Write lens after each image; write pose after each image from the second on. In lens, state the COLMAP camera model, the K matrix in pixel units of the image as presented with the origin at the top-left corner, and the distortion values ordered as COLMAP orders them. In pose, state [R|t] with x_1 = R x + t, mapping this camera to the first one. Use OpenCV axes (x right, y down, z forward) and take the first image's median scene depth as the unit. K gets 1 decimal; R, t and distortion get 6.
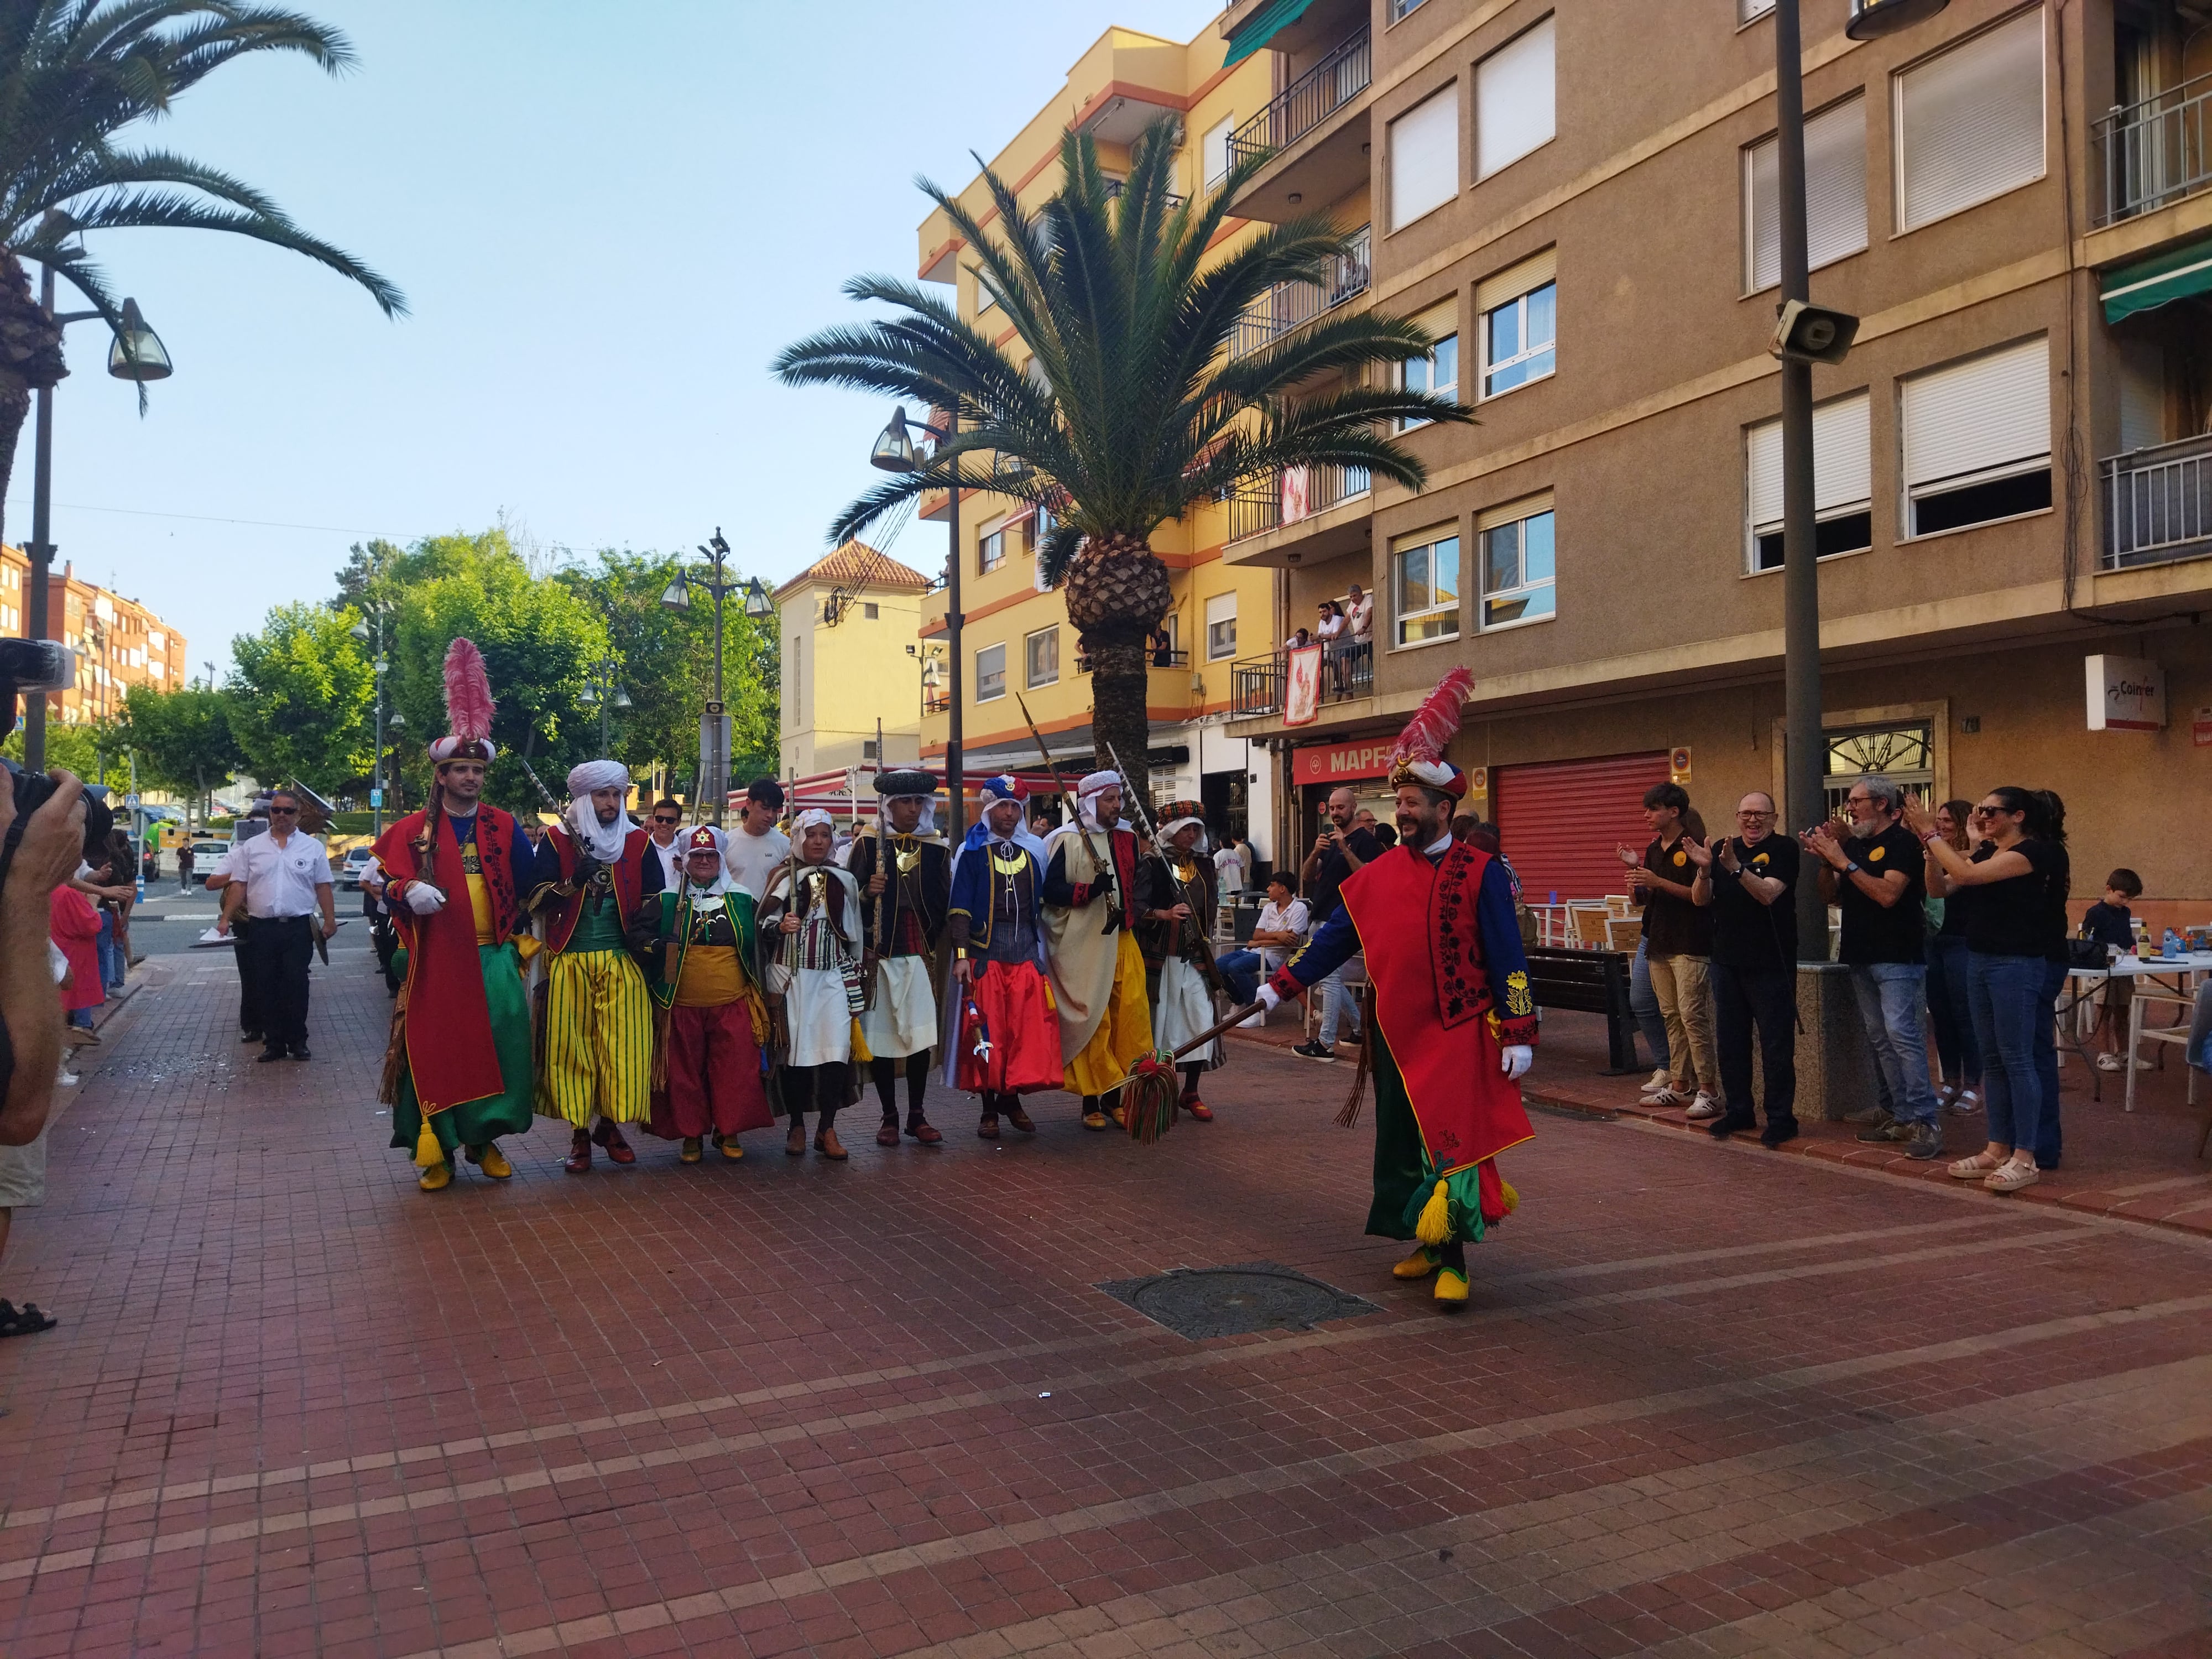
lens RADIAL K [[1494.4, 0, 1106.0], [0, 1494.4, 829.5], [0, 0, 1]] dist [0.065217, -0.049882]
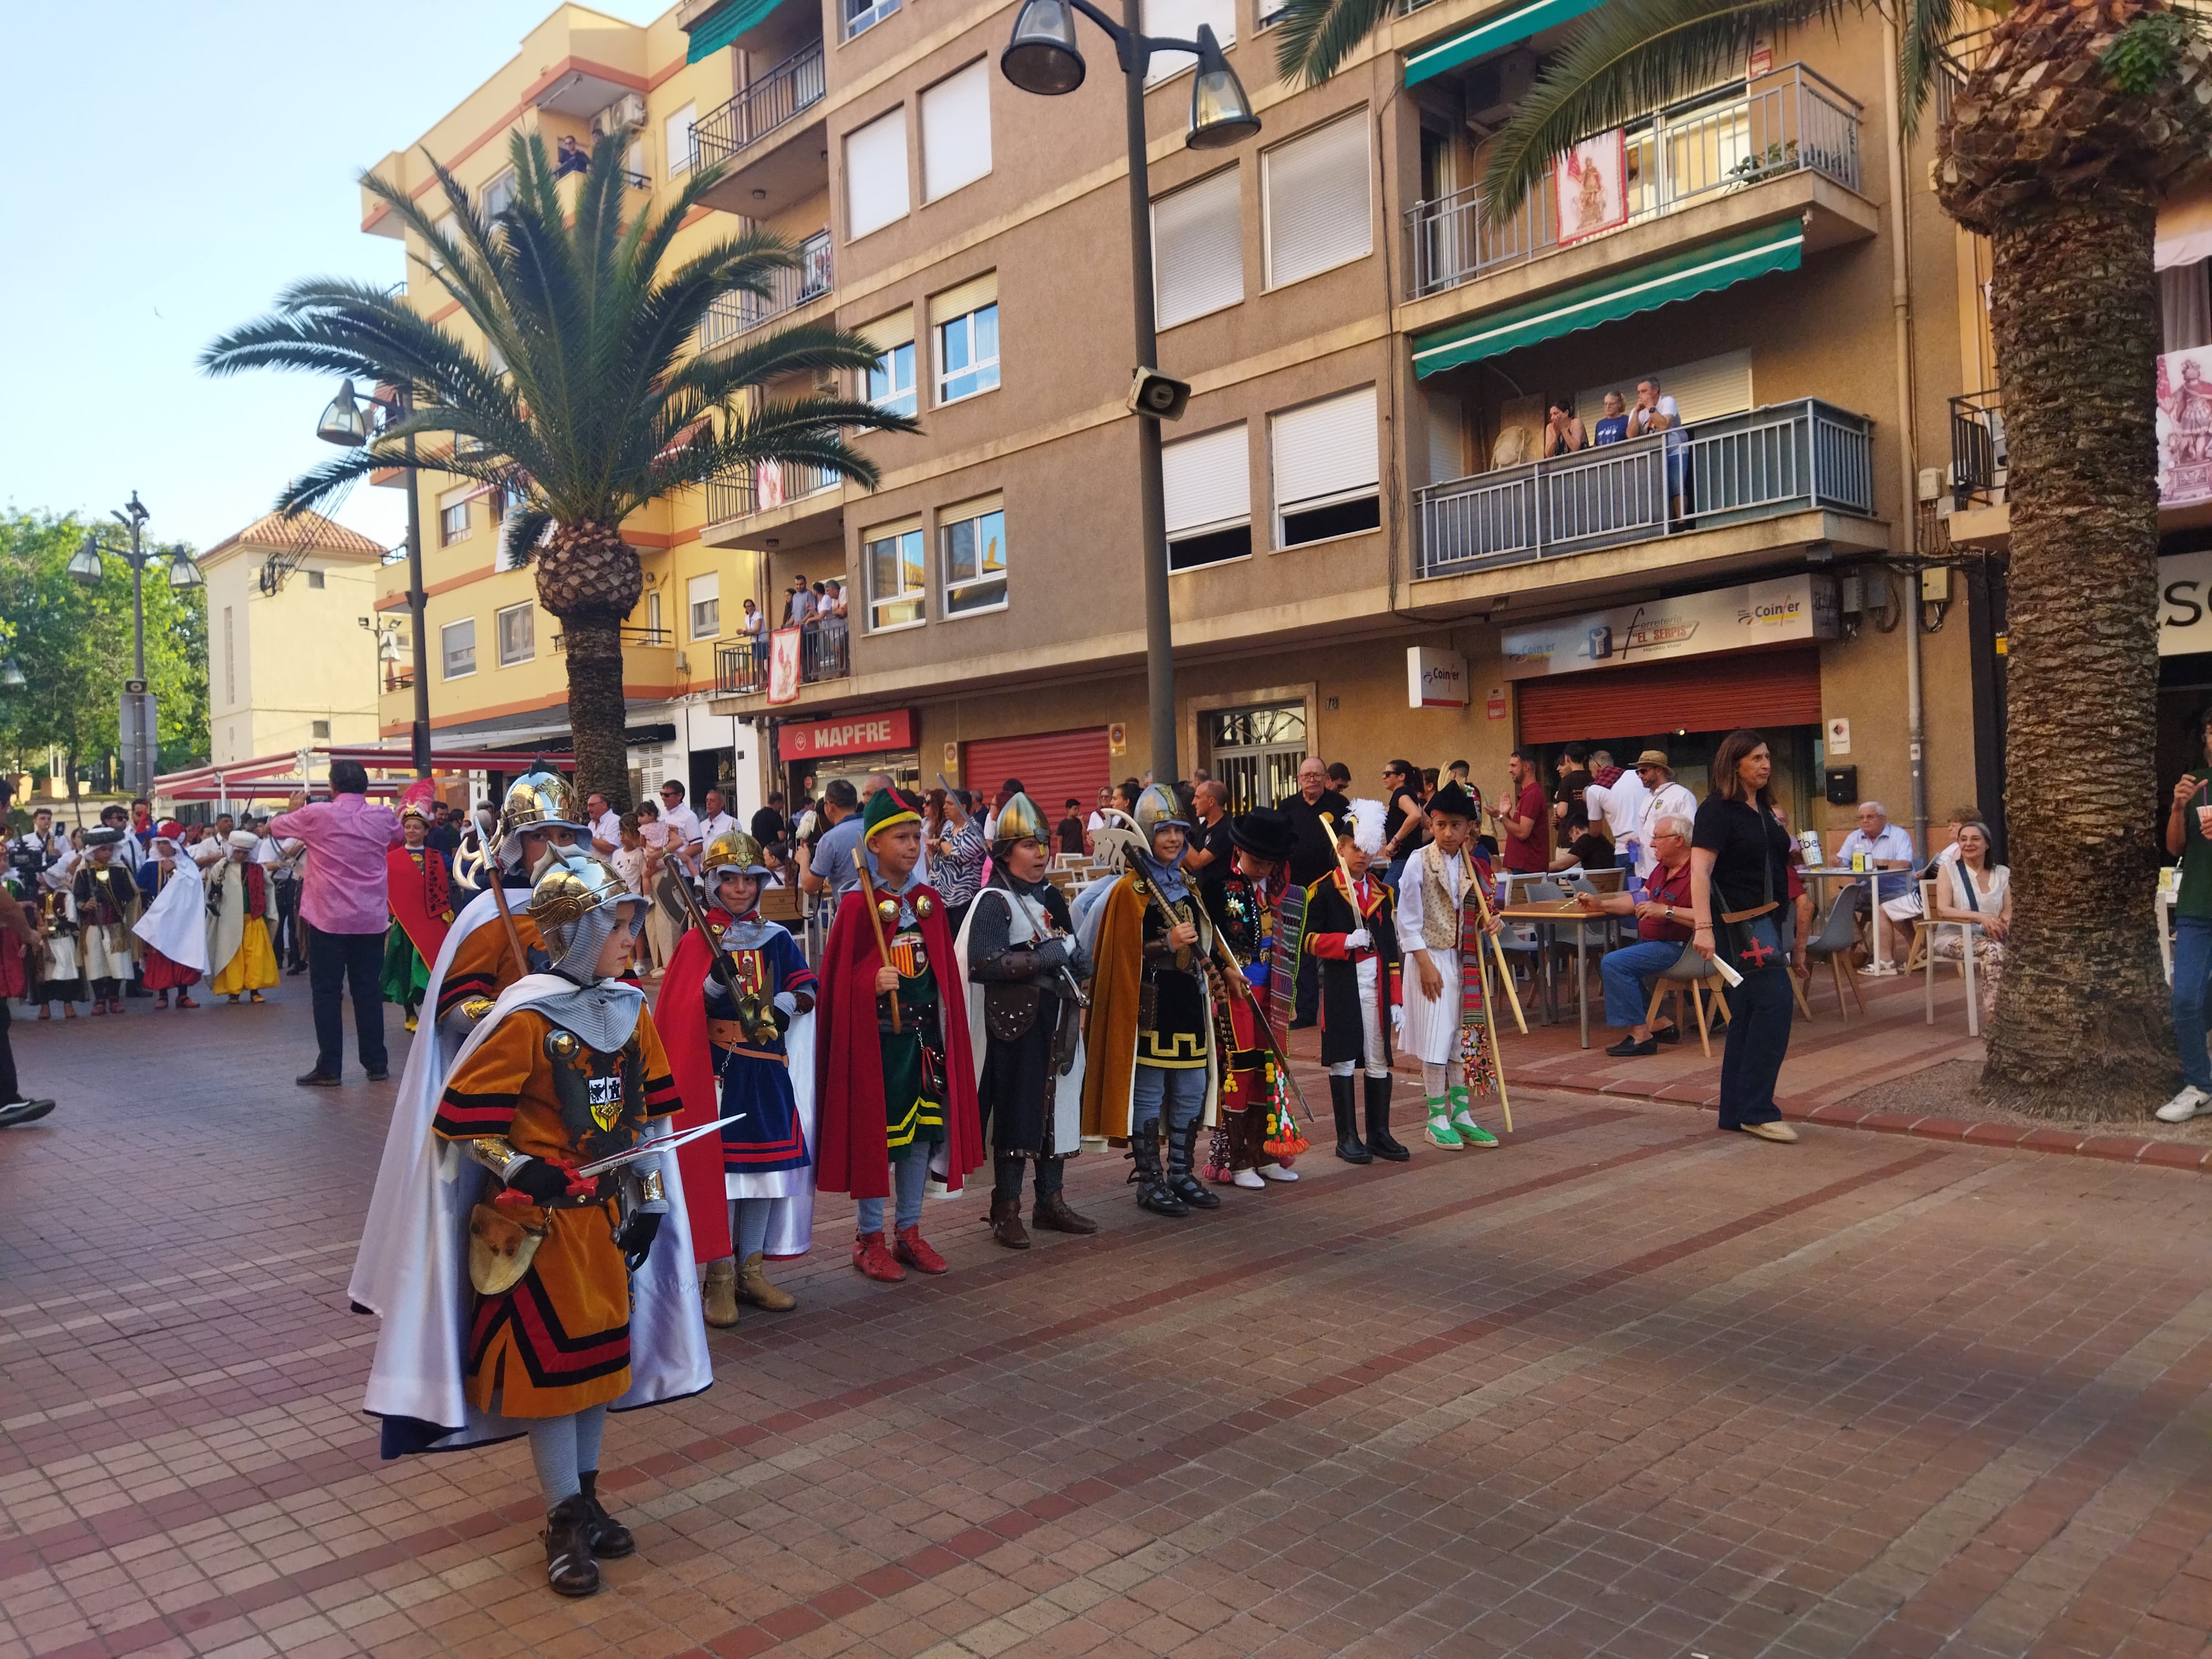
lens RADIAL K [[1608.1, 0, 1106.0], [0, 1608.1, 829.5], [0, 0, 1]] dist [0.132854, -0.188495]
pose [[0.955774, -0.028653, 0.292702, 0.012413], [0.024956, 0.999555, 0.016355, 0.006058], [-0.293040, -0.008326, 0.956064, -0.165500]]
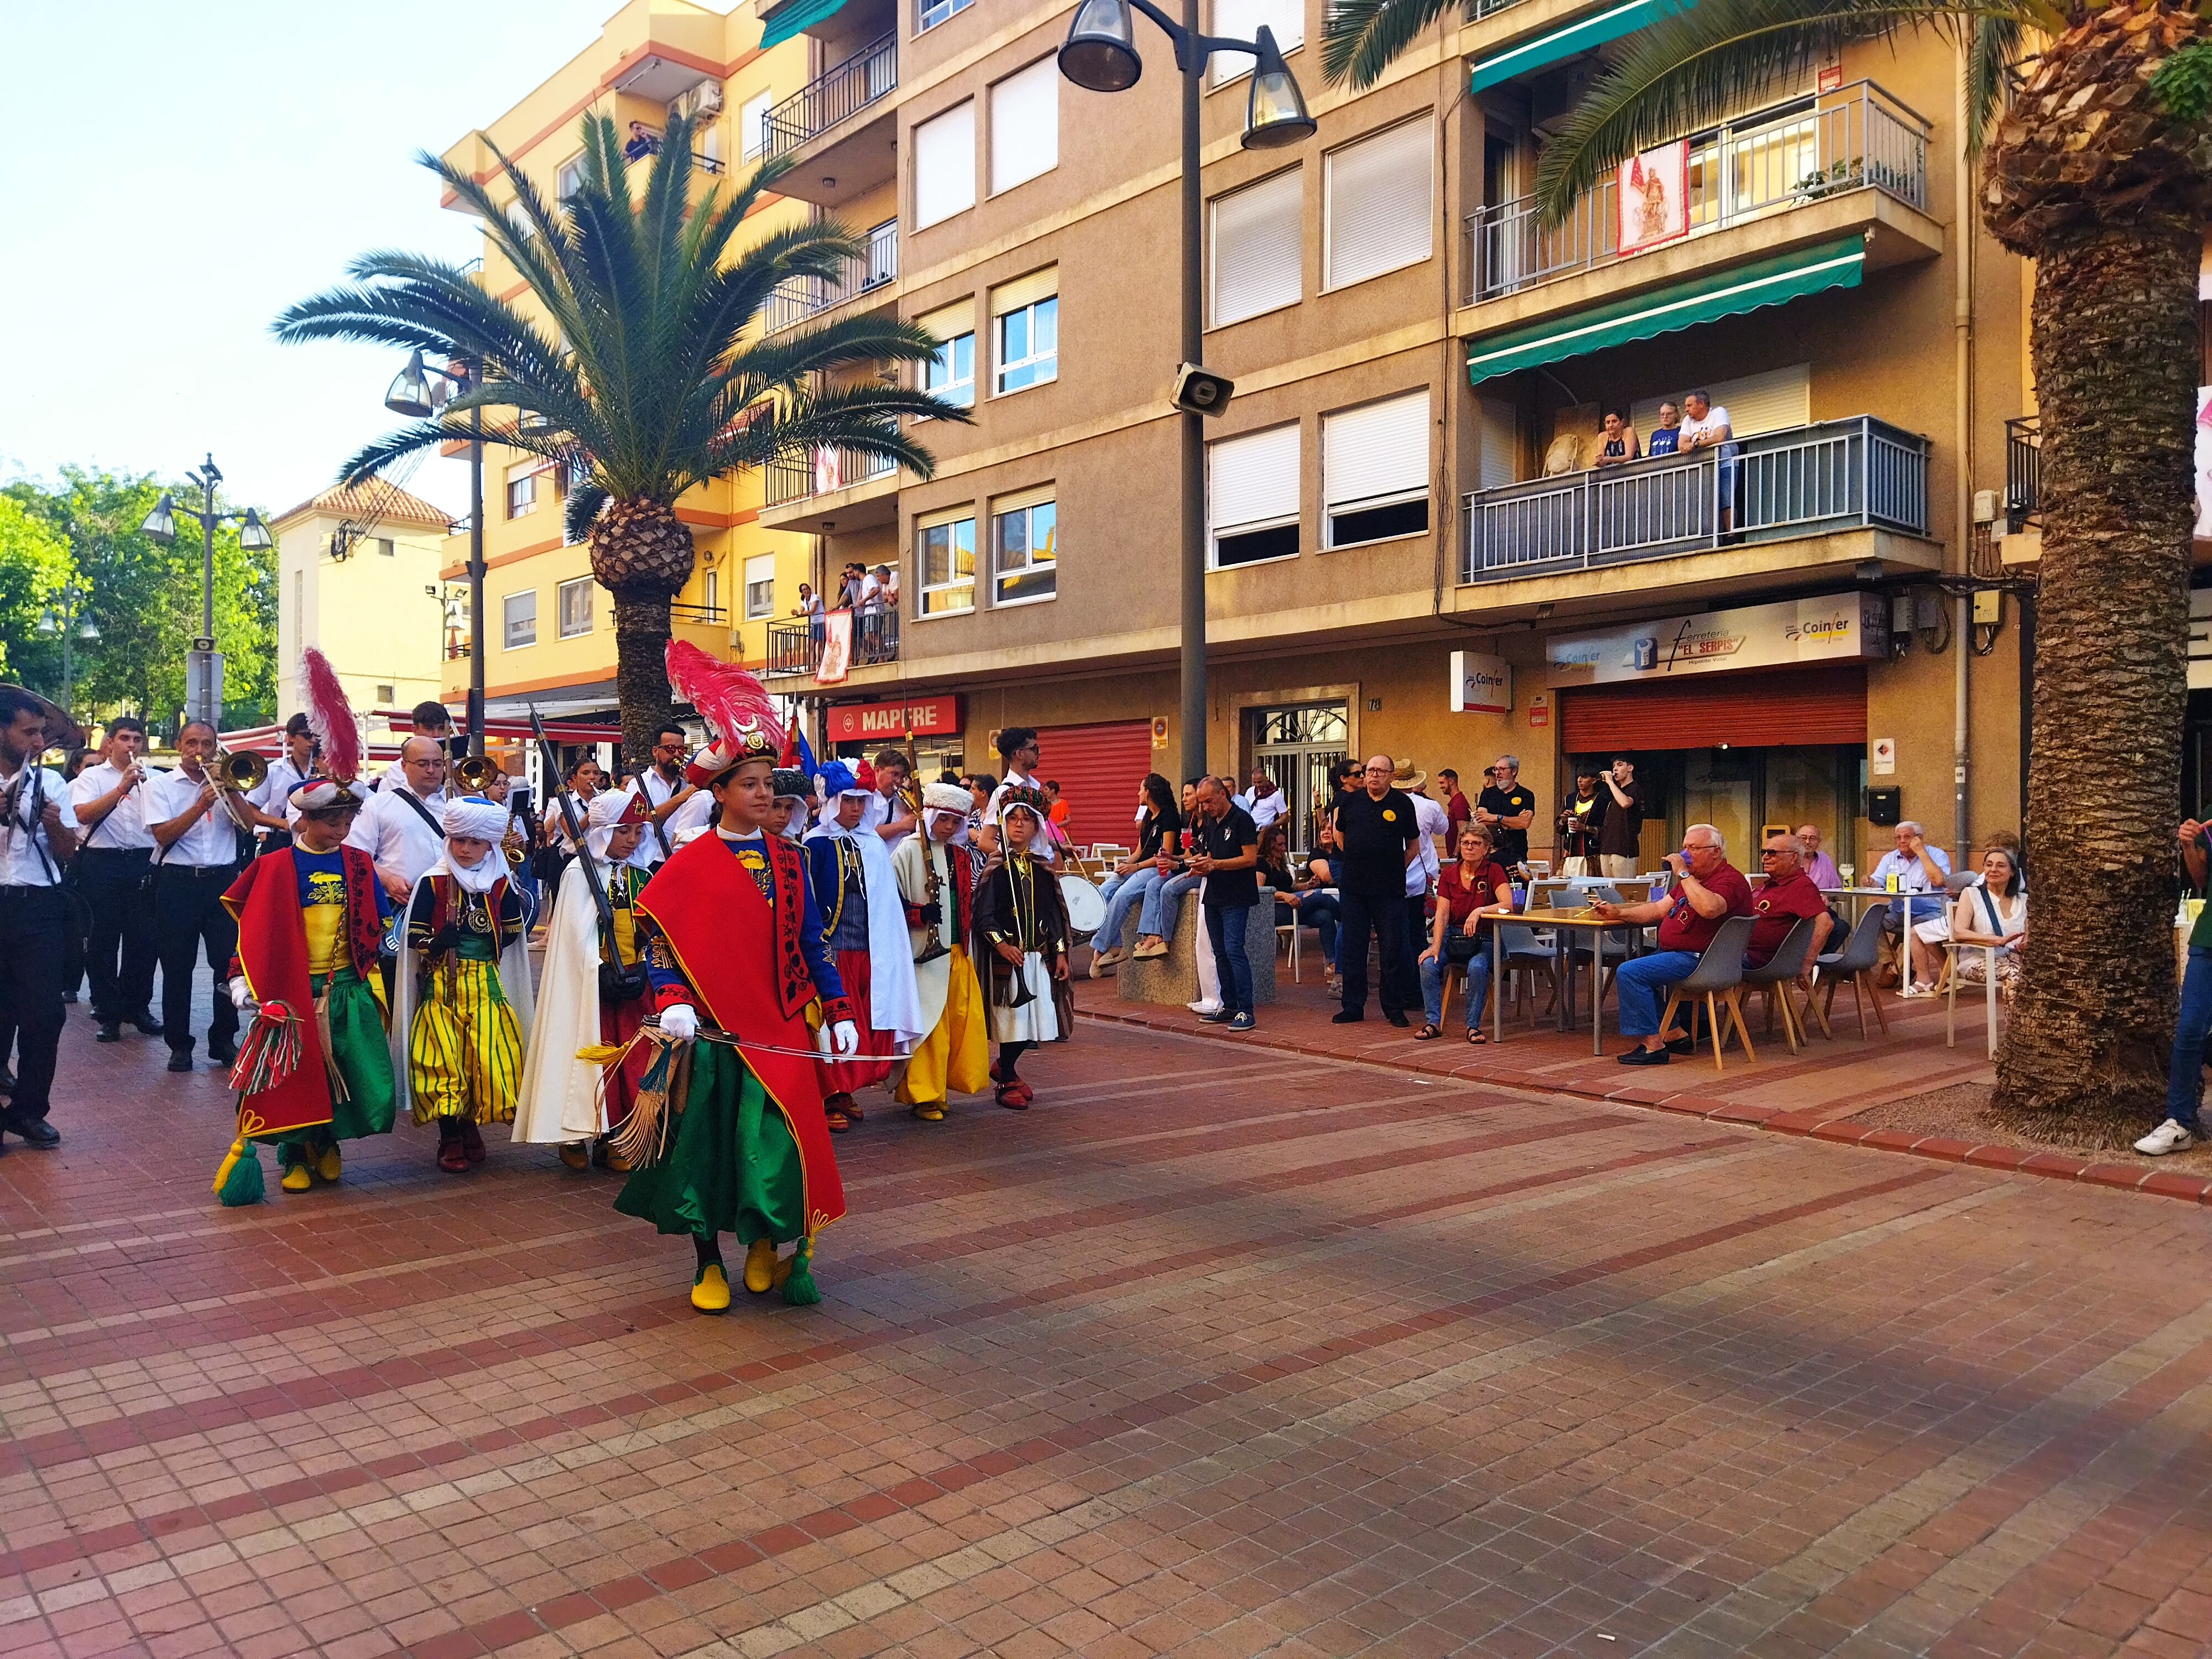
lens RADIAL K [[1611.0, 0, 1122.6], [0, 1611.0, 821.7], [0, 0, 1]] dist [0.131191, -0.185282]
pose [[0.964436, 0.010122, 0.264122, 0.028289], [-0.014202, 0.999807, 0.013541, 0.009558], [-0.263934, -0.016811, 0.964394, -0.179921]]
